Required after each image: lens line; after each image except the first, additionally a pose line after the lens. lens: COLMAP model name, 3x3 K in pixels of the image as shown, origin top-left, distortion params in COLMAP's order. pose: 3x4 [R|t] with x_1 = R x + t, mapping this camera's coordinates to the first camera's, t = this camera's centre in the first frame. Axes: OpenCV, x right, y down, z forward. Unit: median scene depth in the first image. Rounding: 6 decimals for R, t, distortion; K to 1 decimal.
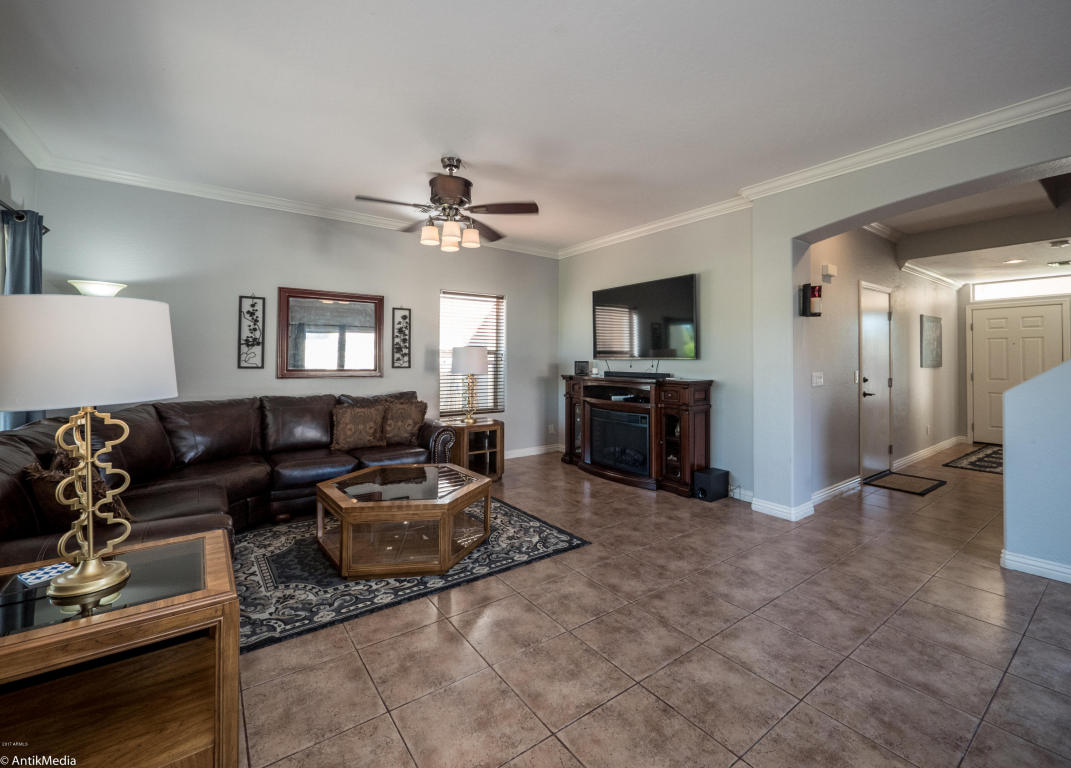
lens RADIAL K [[455.0, 0, 534.6], [0, 455.0, 354.0], [0, 0, 1]] dist [-0.006148, 0.000504]
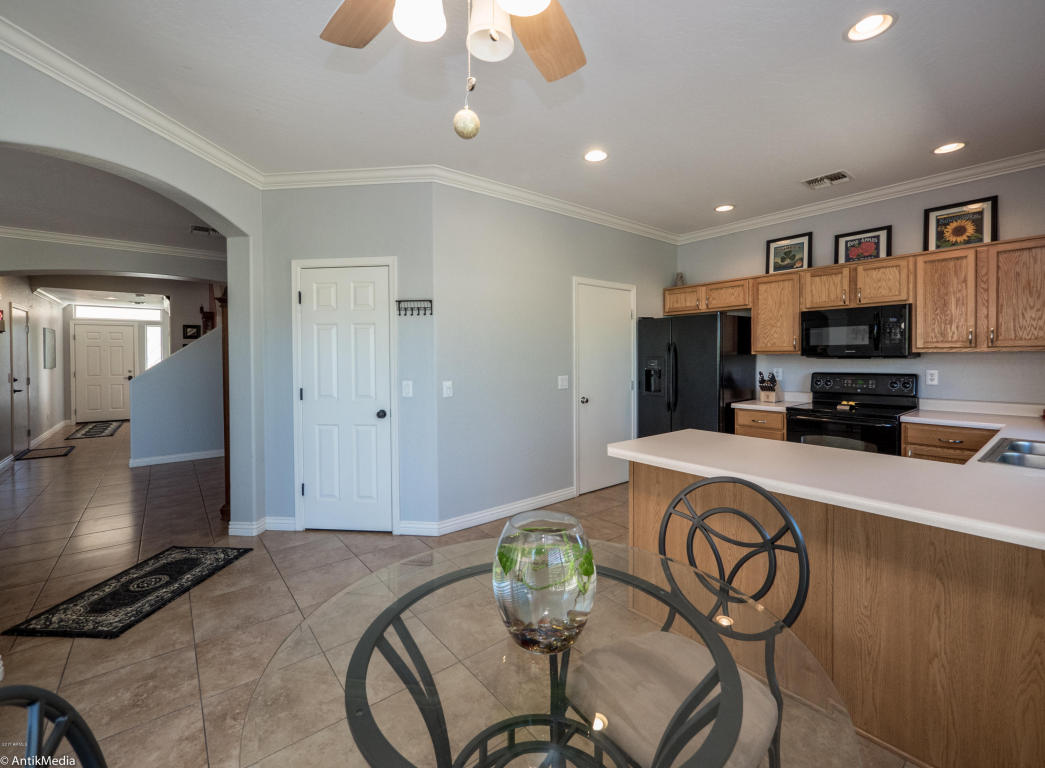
lens RADIAL K [[448.1, 0, 524.2], [0, 448.1, 361.1], [0, 0, 1]] dist [-0.000938, -0.000334]
pose [[-0.047270, -0.014648, 0.998775, -0.701807], [-0.006918, 0.999873, 0.014337, -0.028092], [-0.998858, -0.006232, -0.047366, -0.443267]]
